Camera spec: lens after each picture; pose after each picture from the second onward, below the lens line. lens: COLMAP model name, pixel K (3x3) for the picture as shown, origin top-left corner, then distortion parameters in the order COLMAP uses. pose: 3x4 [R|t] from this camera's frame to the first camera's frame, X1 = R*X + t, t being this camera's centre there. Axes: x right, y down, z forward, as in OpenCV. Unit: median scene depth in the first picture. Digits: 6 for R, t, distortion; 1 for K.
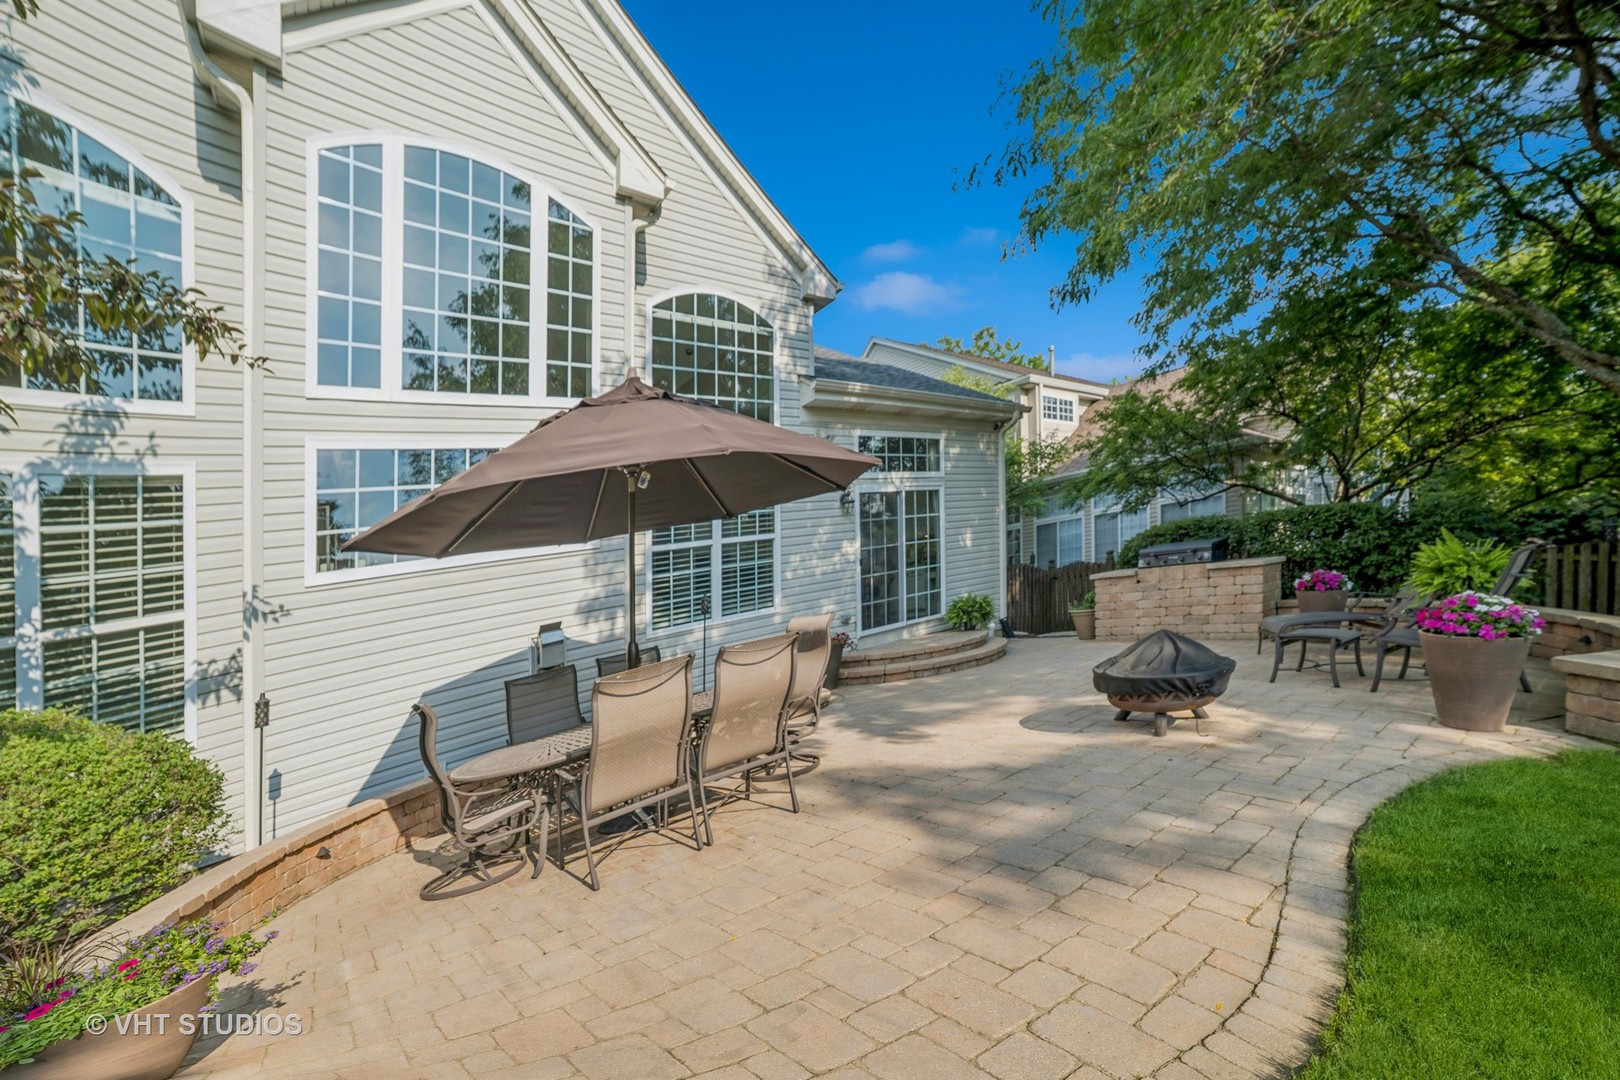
lens RADIAL K [[795.2, 0, 810.0], [0, 795.2, 540.0], [0, 0, 1]] dist [-0.046500, 0.000715]
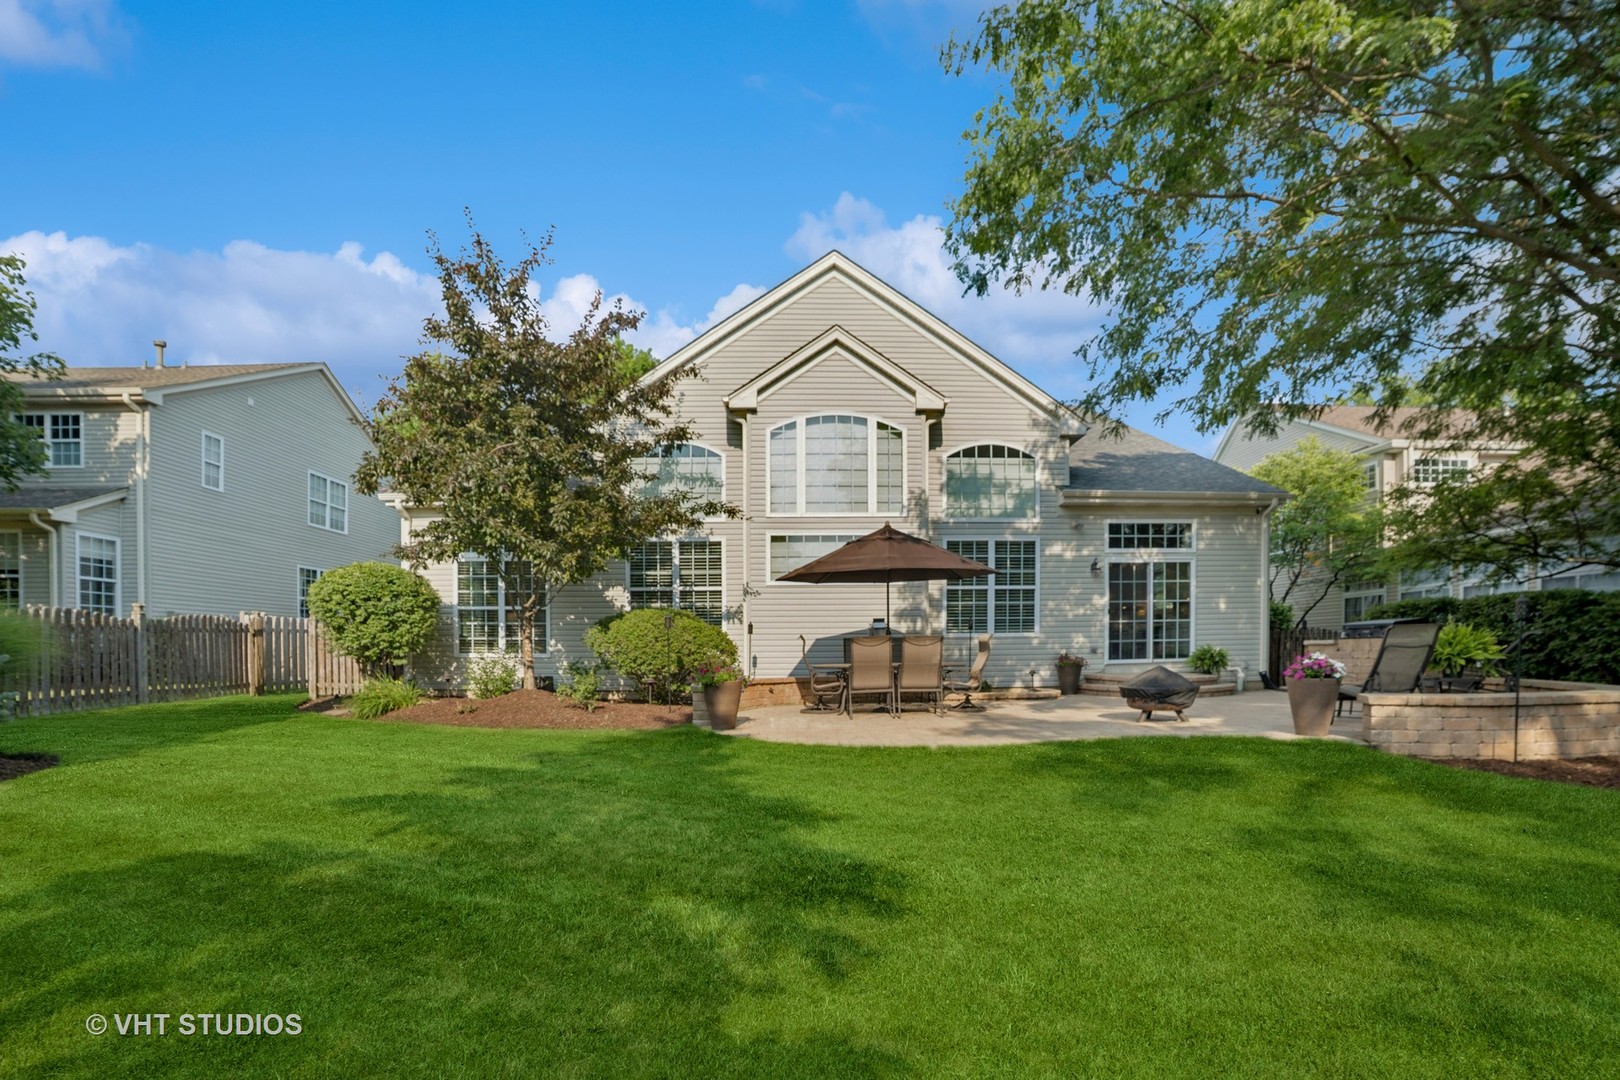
lens RADIAL K [[795.2, 0, 810.0], [0, 795.2, 540.0], [0, 0, 1]] dist [-0.046500, 0.000715]
pose [[0.621072, 0.014651, -0.783617, 0.928902], [-0.082813, 0.995455, -0.047023, 0.012959], [0.779366, 0.094098, 0.619463, -0.341395]]
